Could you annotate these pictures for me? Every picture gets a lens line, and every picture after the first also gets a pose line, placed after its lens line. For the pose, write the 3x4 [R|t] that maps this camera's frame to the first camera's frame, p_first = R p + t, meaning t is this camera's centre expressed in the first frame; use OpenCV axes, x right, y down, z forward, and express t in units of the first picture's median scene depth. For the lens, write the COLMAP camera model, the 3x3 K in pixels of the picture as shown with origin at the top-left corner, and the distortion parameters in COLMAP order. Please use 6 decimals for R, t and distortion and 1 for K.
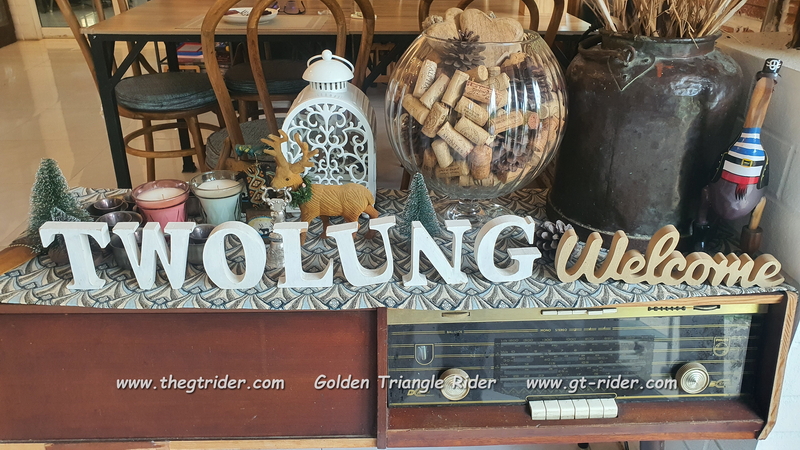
lens RADIAL K [[644.1, 0, 398.6], [0, 644.1, 224.1], [0, 0, 1]] dist [0.027815, -0.008037]
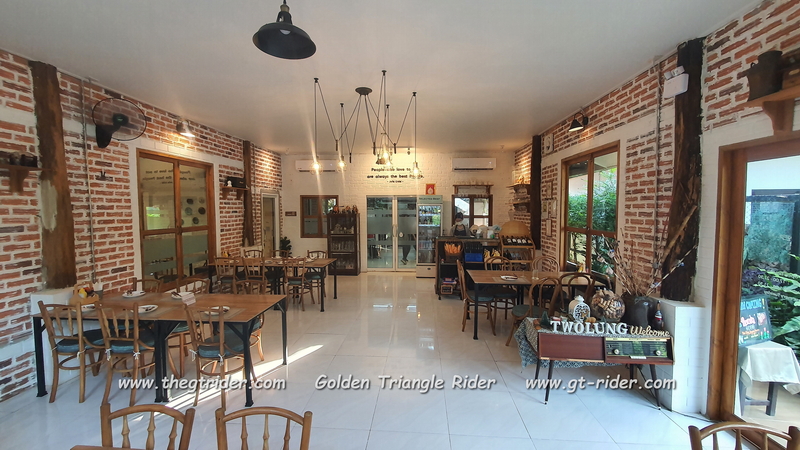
lens RADIAL K [[312.1, 0, 401.5], [0, 312.1, 224.2], [0, 0, 1]] dist [-0.000401, -0.000005]
pose [[0.996087, 0.013545, -0.087332, -1.754801], [-0.047209, 0.916934, -0.396237, 0.419226], [0.074711, 0.398809, 0.913986, -2.400158]]
